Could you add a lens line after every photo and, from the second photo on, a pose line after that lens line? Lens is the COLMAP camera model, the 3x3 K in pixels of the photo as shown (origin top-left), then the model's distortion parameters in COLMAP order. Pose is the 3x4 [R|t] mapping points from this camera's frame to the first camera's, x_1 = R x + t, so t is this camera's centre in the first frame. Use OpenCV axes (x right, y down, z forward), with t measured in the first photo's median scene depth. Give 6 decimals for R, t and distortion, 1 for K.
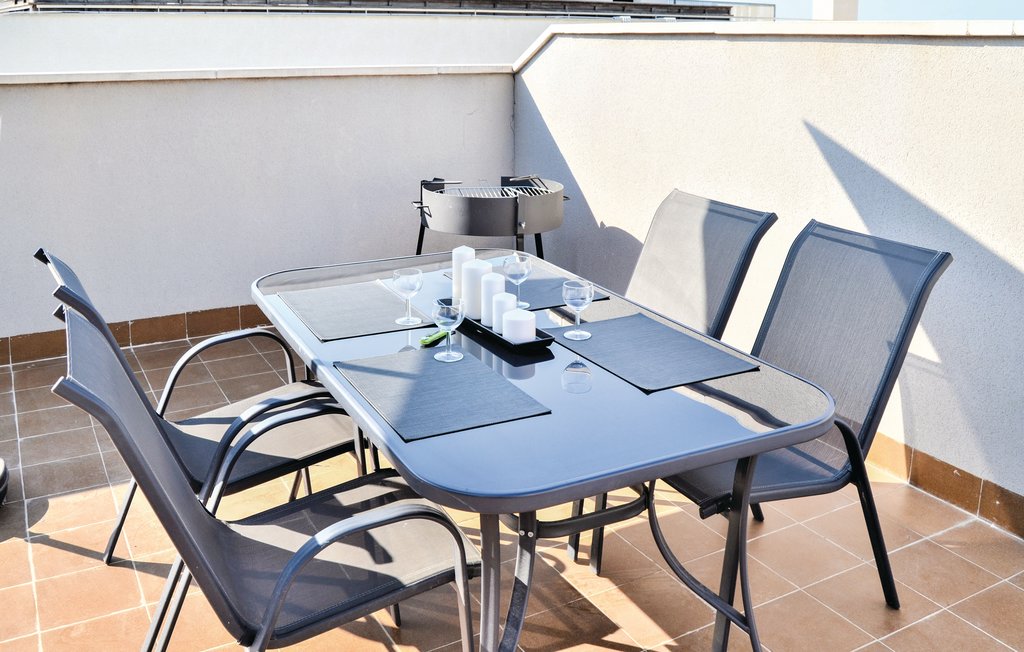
lens RADIAL K [[1107.0, 0, 509.0], [0, 1107.0, 325.1], [0, 0, 1]] dist [-0.070430, 0.000000]
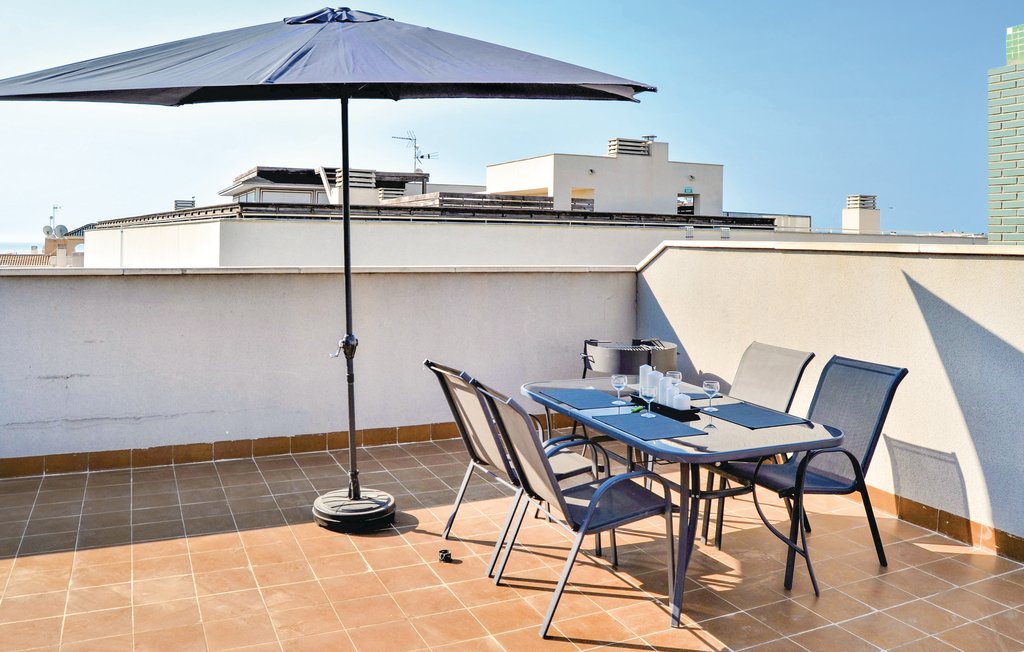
lens RADIAL K [[1415.3, 0, 513.4], [0, 1415.3, 325.3], [0, 0, 1]] dist [-0.204140, 0.000000]
pose [[0.999732, 0.010326, 0.020725, -0.223758], [-0.006312, 0.982694, -0.185129, 0.216398], [-0.022278, 0.184948, 0.982496, -0.942572]]
